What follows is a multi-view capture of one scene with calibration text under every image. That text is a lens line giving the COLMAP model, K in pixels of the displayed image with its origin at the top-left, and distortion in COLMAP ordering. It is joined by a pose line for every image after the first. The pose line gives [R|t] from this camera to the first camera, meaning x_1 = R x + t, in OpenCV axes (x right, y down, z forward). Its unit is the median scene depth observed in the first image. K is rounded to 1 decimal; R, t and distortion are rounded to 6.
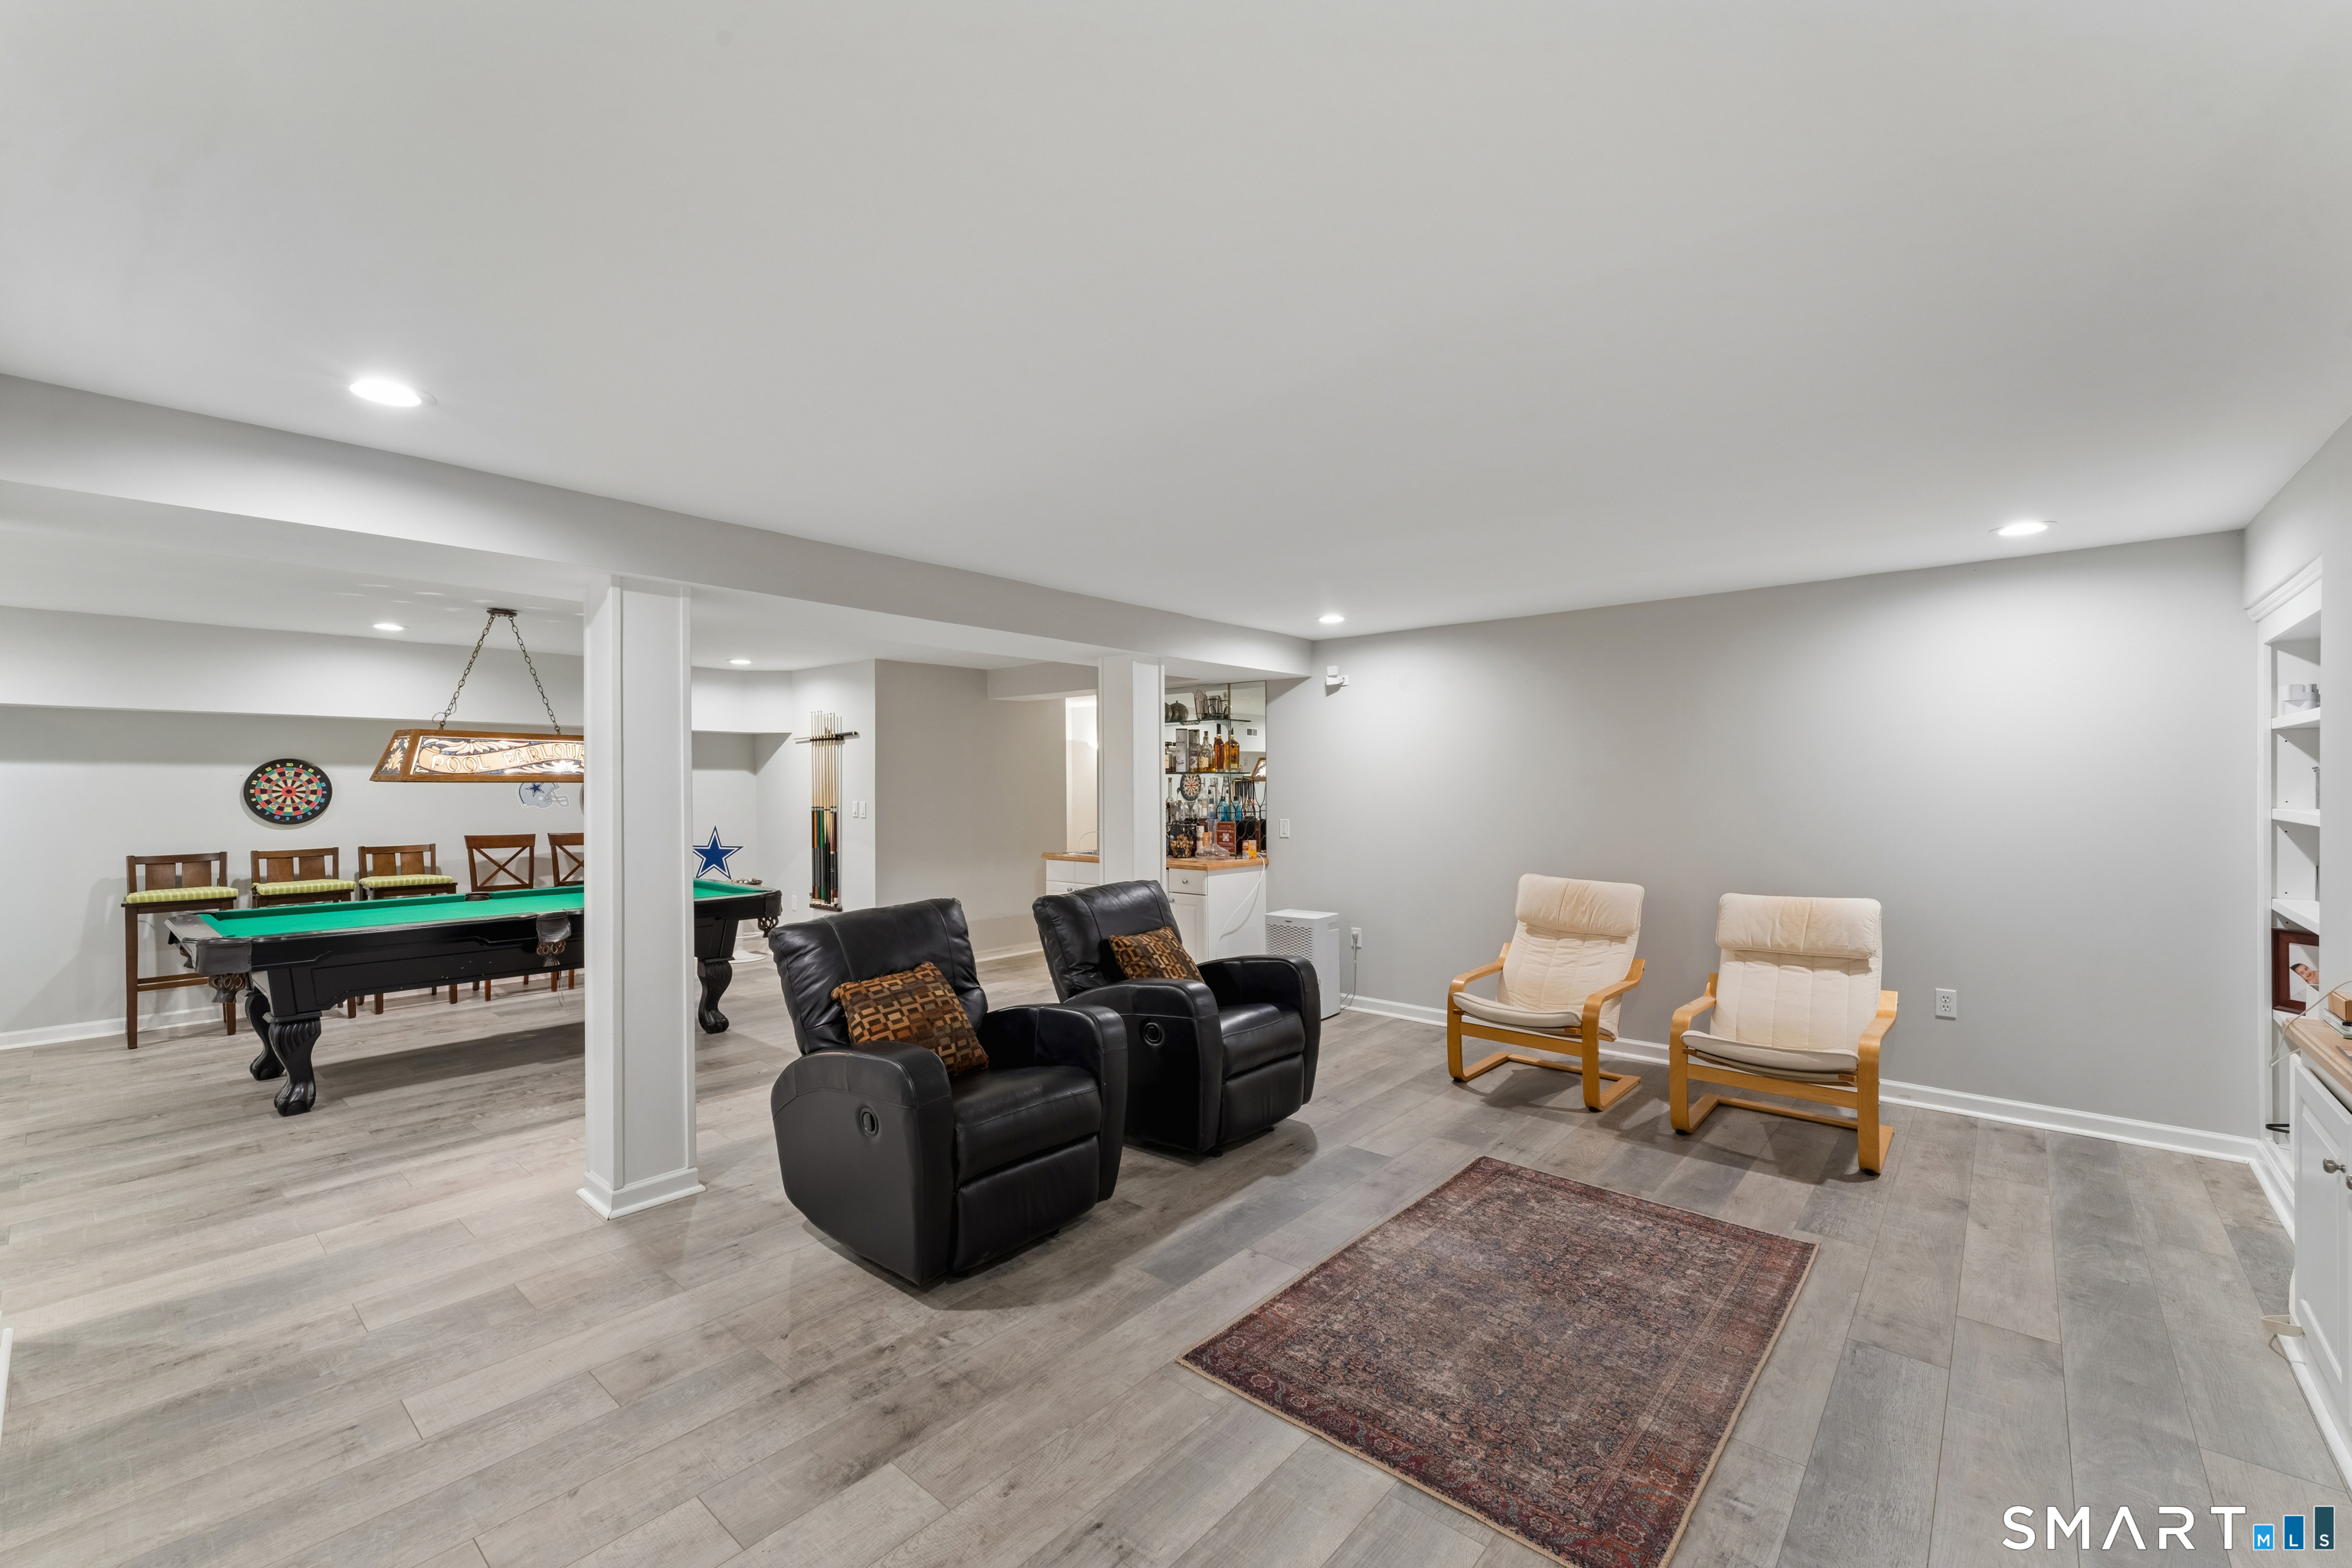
lens RADIAL K [[964.8, 0, 1176.0], [0, 964.8, 784.0], [0, 0, 1]] dist [-0.000370, 0.000116]
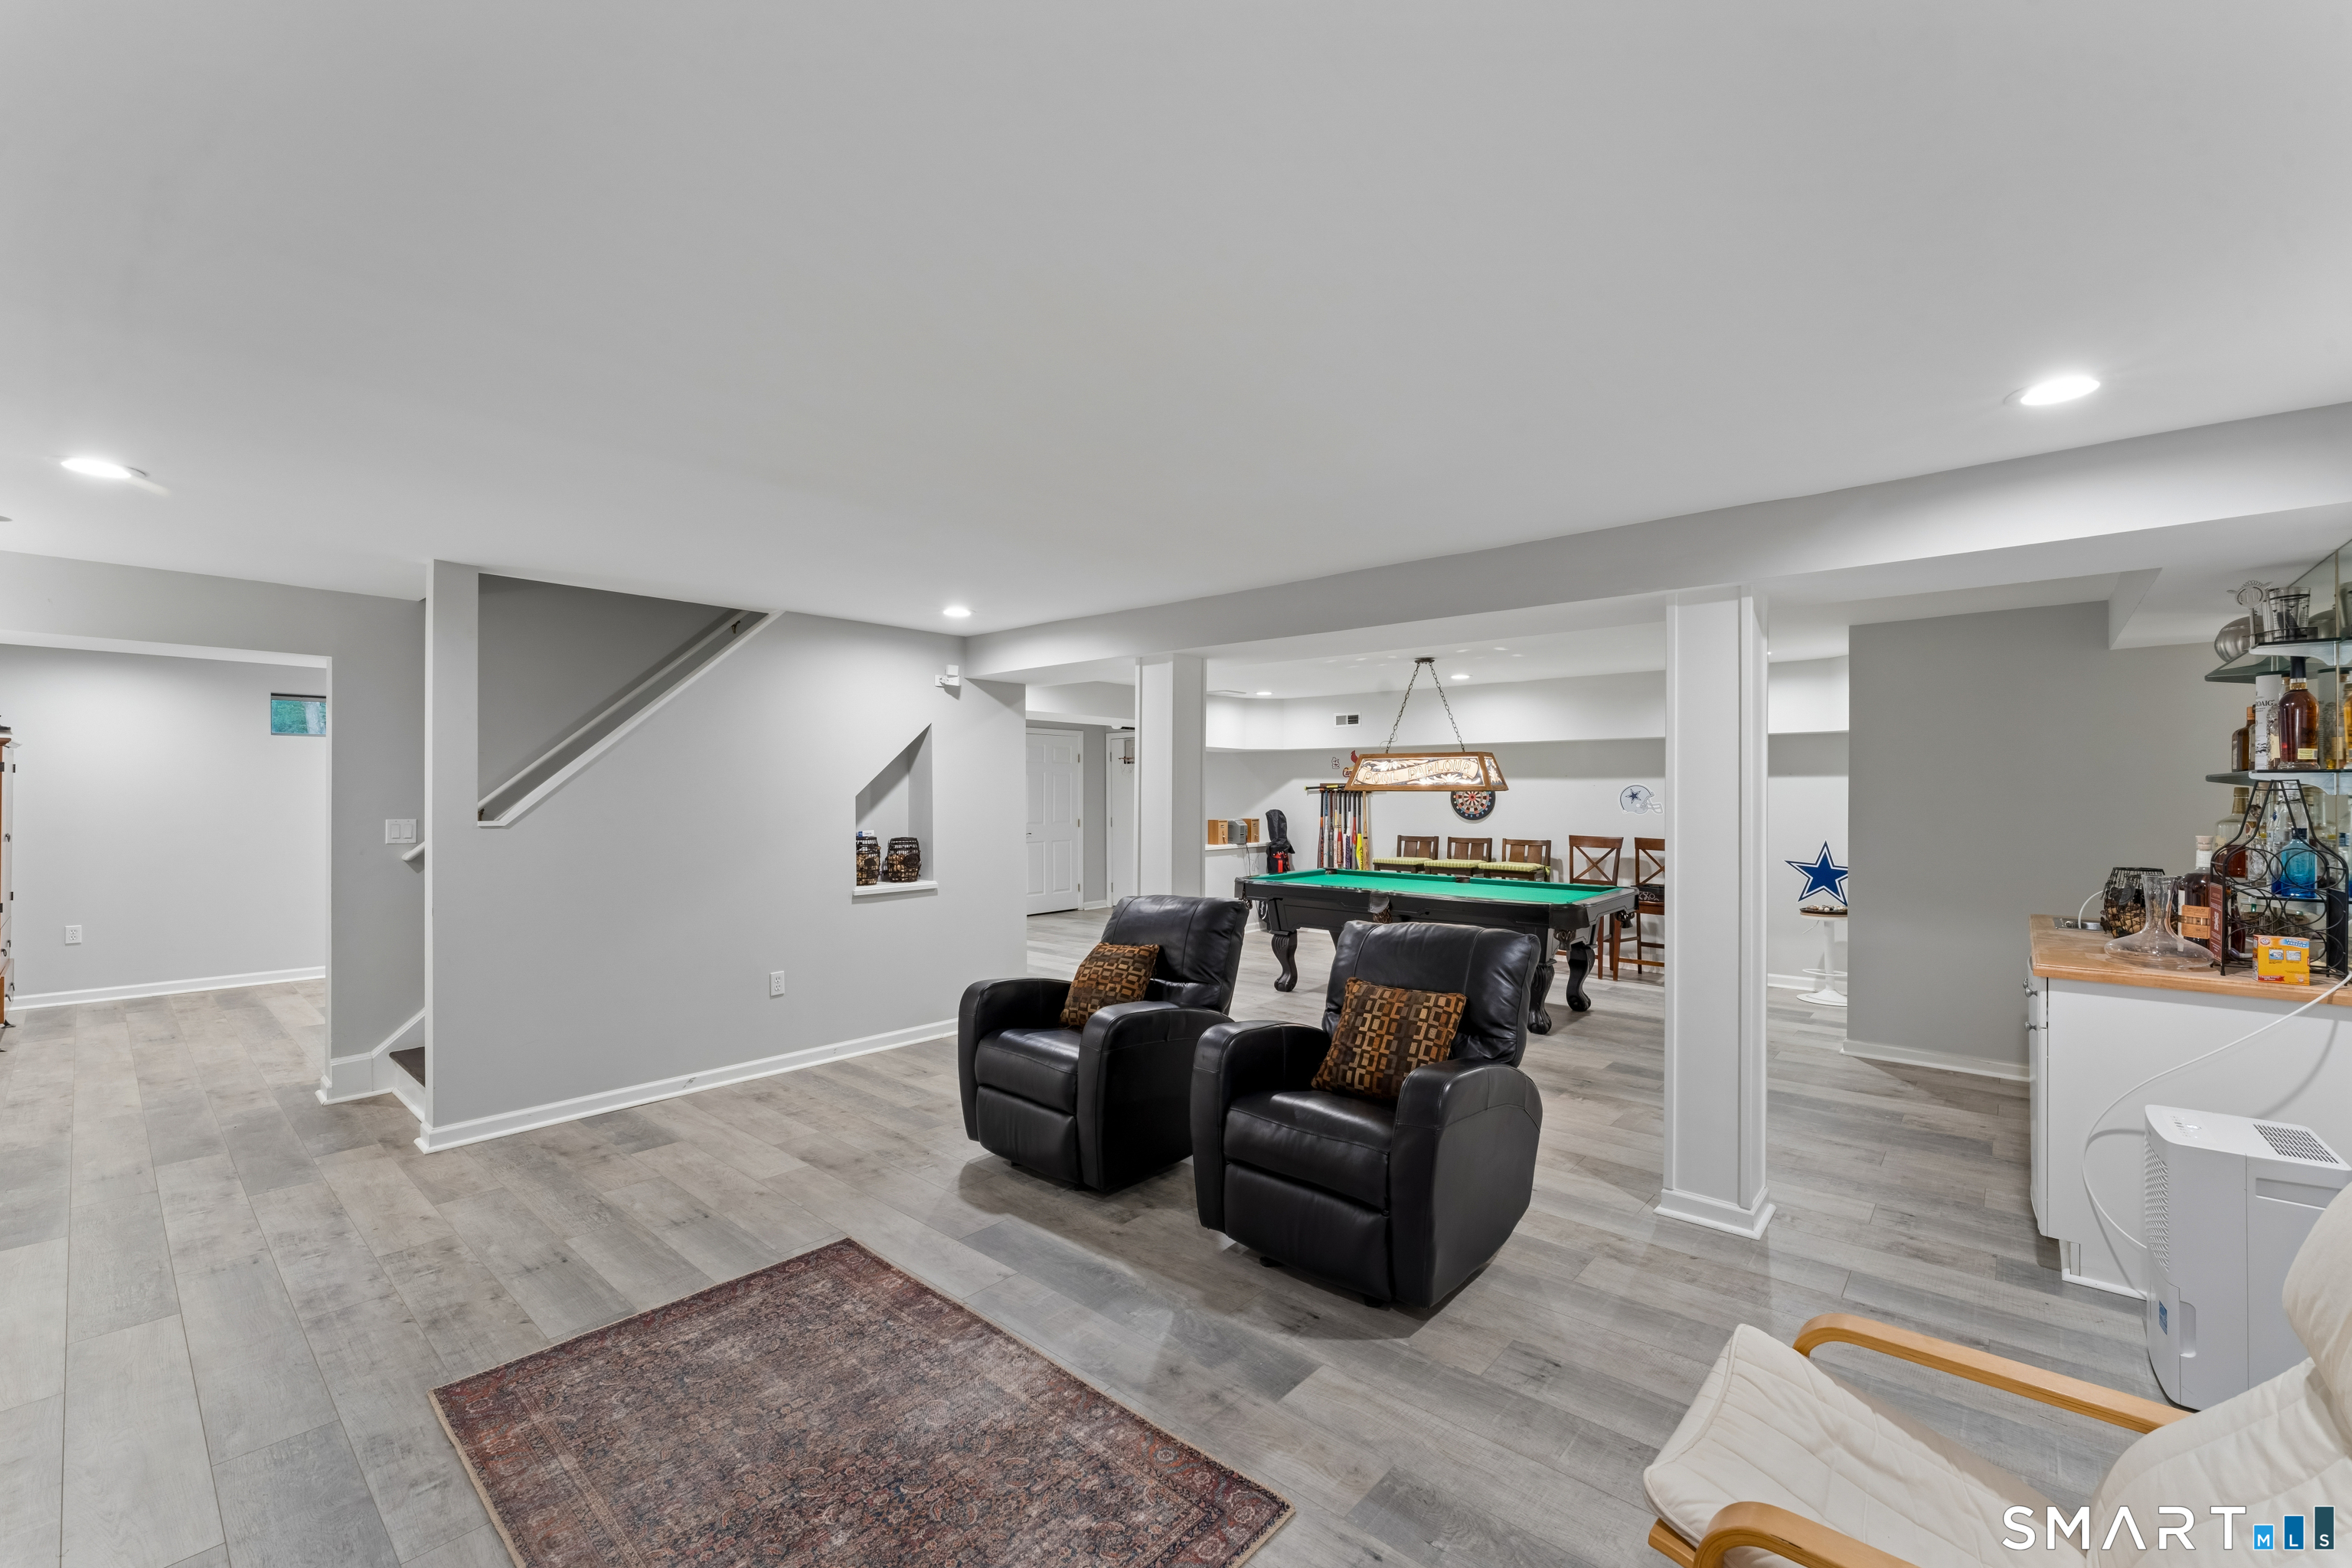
lens RADIAL K [[964.8, 0, 1176.0], [0, 964.8, 784.0], [0, 0, 1]] dist [-0.000370, 0.000116]
pose [[-0.005202, -0.006963, -0.999962, 0.930222], [-0.000984, 0.999975, -0.006958, -0.002036], [0.999986, 0.000947, -0.005209, 1.036226]]
